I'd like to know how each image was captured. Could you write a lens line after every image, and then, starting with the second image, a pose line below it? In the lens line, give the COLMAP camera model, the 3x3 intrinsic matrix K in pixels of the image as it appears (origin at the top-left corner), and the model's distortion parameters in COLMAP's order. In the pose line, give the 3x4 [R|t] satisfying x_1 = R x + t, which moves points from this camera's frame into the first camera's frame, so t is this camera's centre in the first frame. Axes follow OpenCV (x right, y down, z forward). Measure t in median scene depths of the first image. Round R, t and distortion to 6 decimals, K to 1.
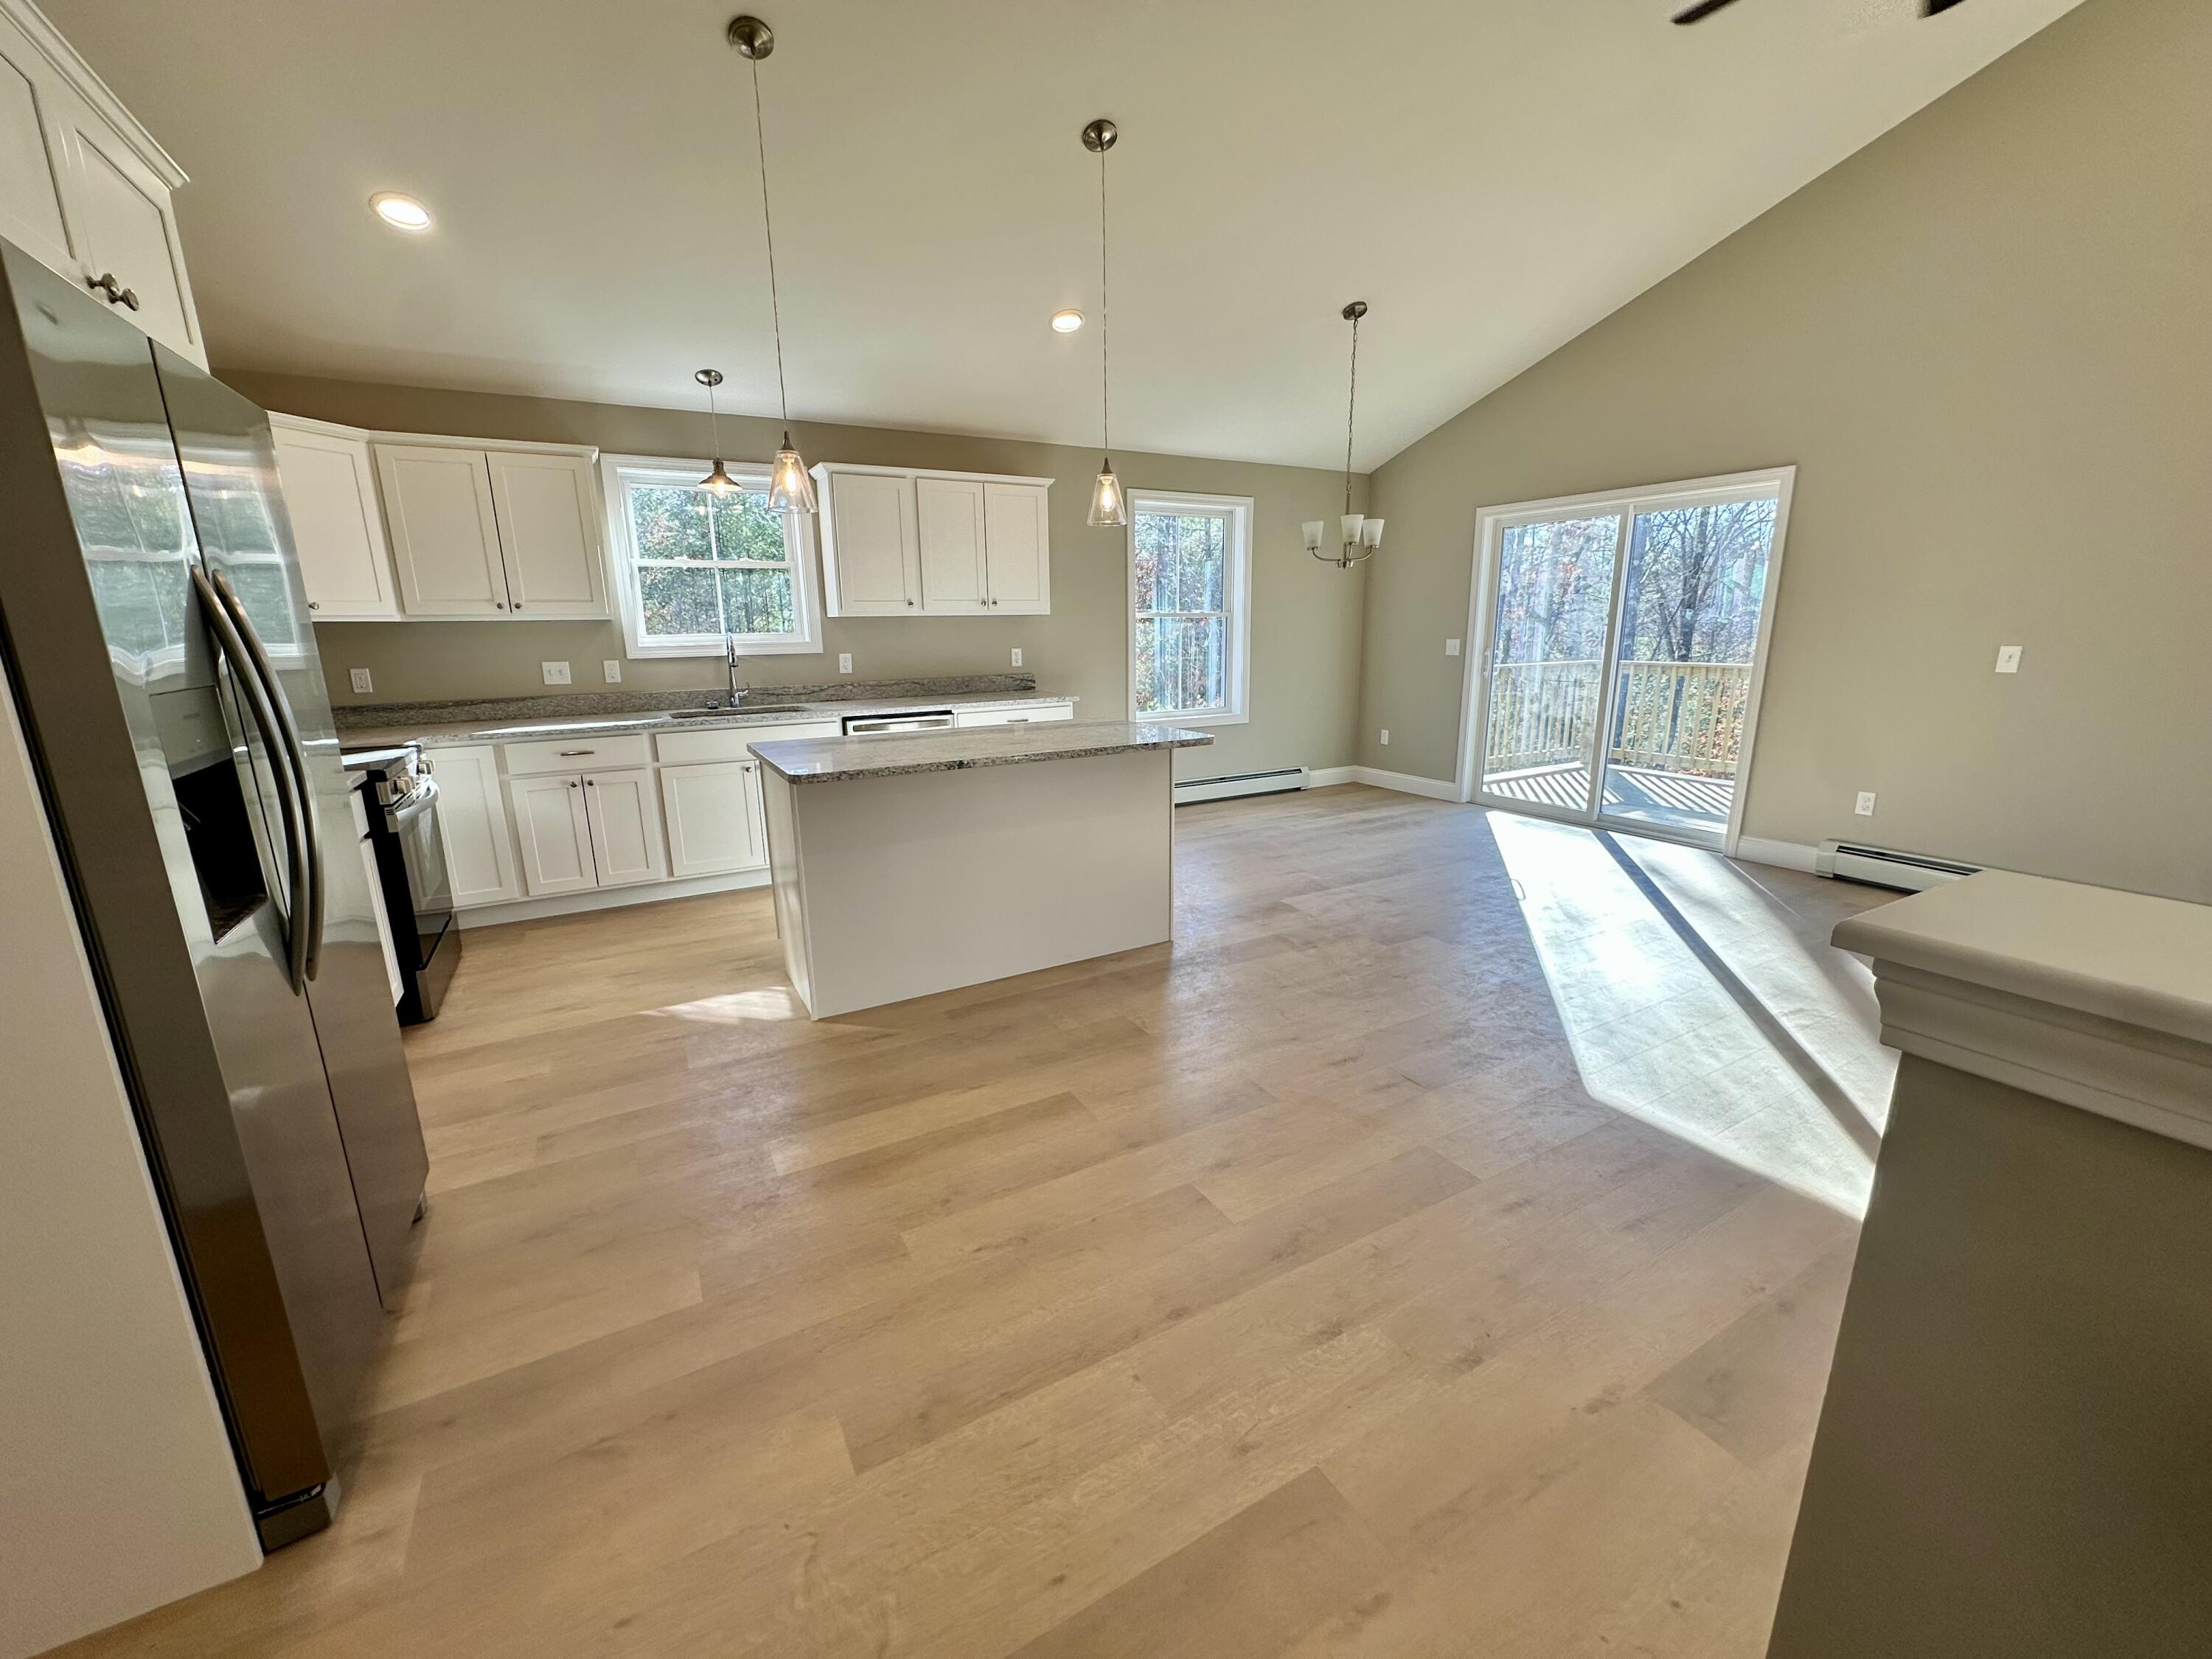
lens RADIAL K [[882.2, 0, 1105.2], [0, 882.2, 831.3], [0, 0, 1]] dist [-0.001139, -0.000201]
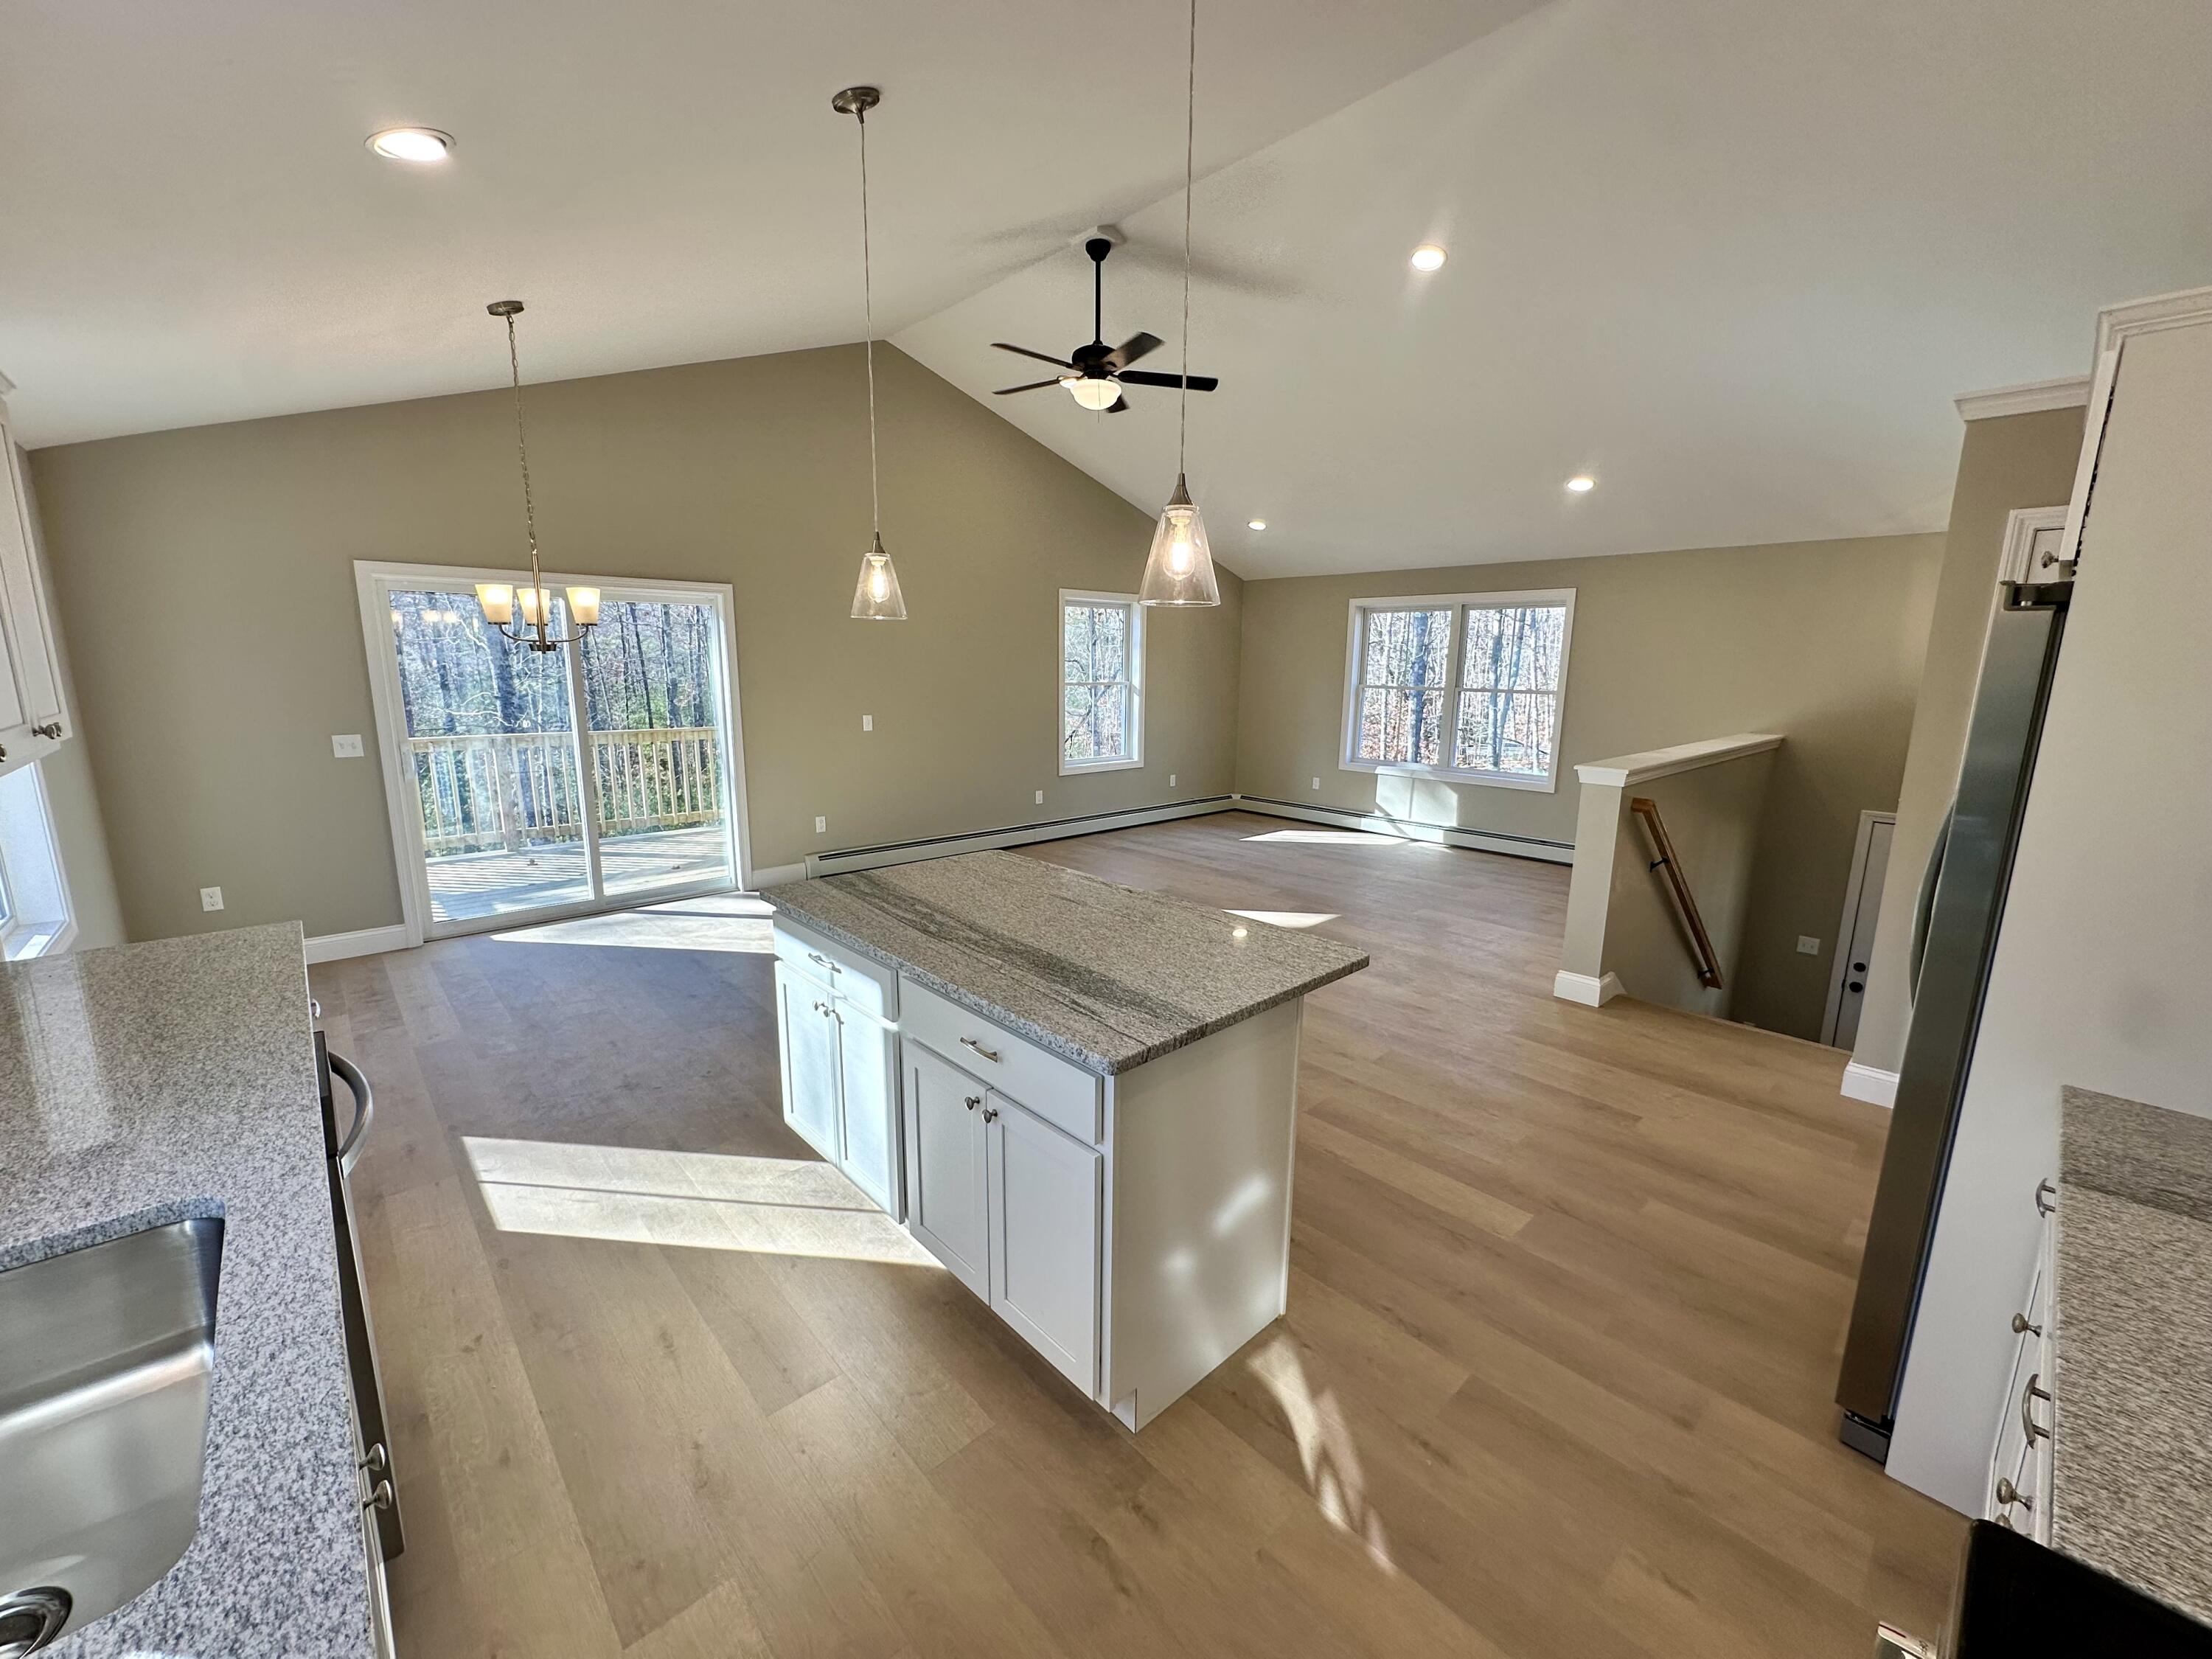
lens RADIAL K [[882.2, 0, 1105.2], [0, 882.2, 831.3], [0, 0, 1]] dist [-0.001139, -0.000201]
pose [[-0.232016, -0.176847, 0.956501, -0.781758], [0.216689, 0.949227, 0.228064, -0.304564], [-0.948269, 0.260177, -0.181915, 0.993582]]
